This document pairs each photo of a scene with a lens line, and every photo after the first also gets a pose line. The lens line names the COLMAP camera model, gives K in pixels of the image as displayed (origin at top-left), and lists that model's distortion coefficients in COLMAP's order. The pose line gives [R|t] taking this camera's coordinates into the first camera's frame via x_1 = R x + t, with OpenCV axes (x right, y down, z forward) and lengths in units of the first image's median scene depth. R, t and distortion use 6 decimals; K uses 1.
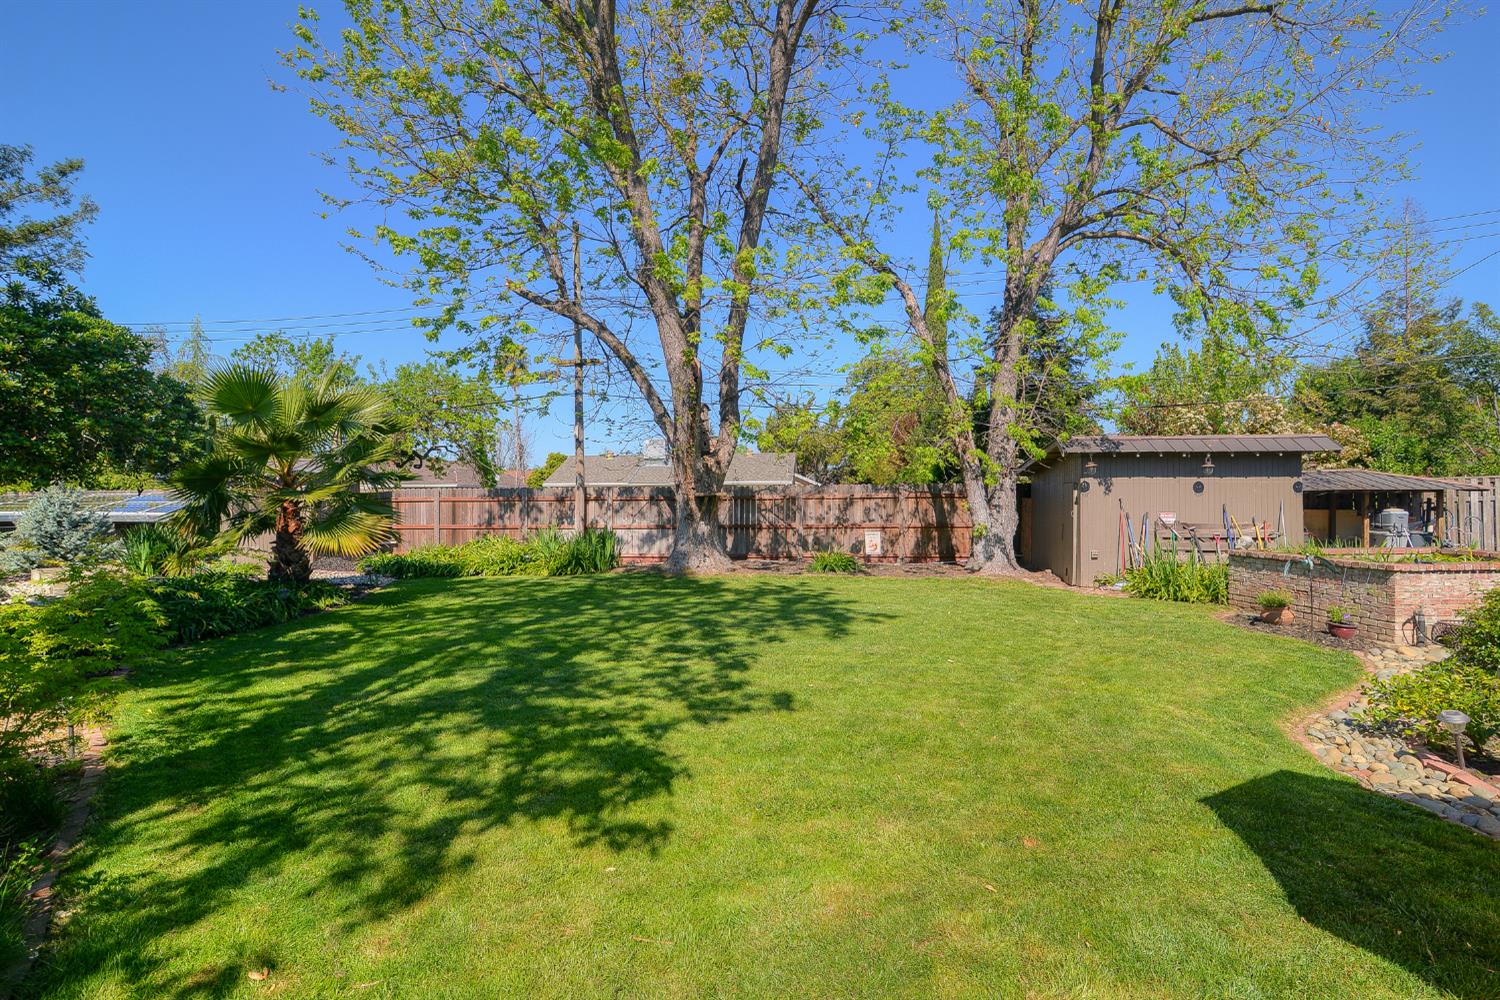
lens RADIAL K [[722.4, 0, 753.7], [0, 722.4, 499.6], [0, 0, 1]] dist [-0.004071, -0.001276]
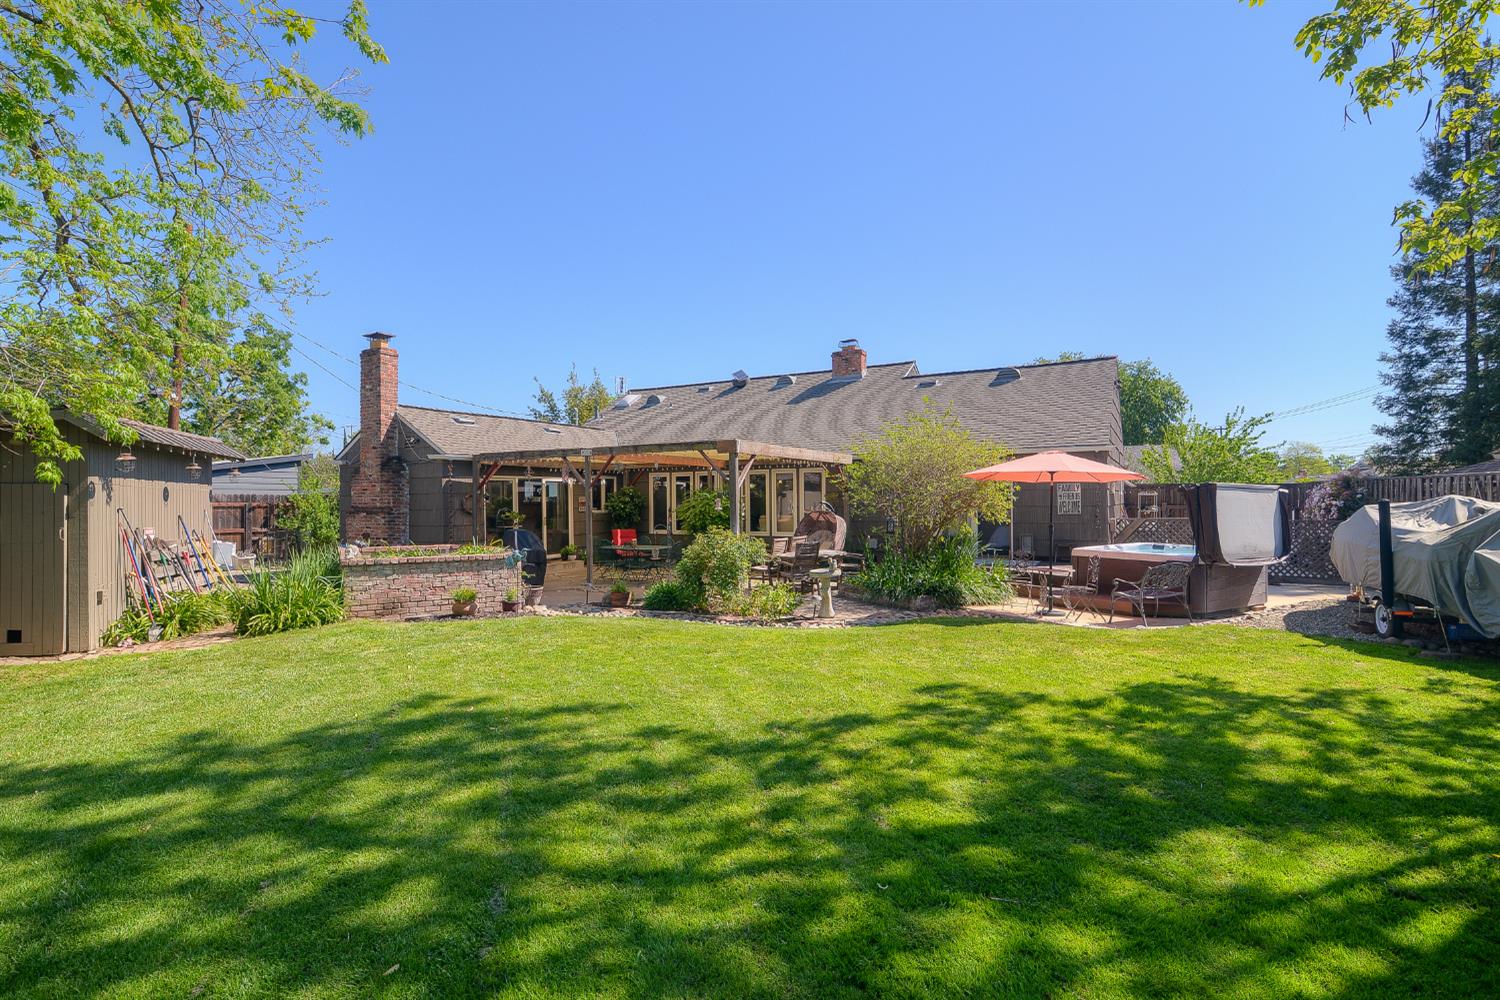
lens RADIAL K [[716.3, 0, 744.9], [0, 716.3, 493.0], [0, 0, 1]] dist [-0.003489, -0.000161]
pose [[-0.427618, 0.016724, 0.903805, -0.315469], [0.006472, 0.999860, -0.015439, -0.002109], [-0.903936, -0.000753, -0.427666, 0.667295]]
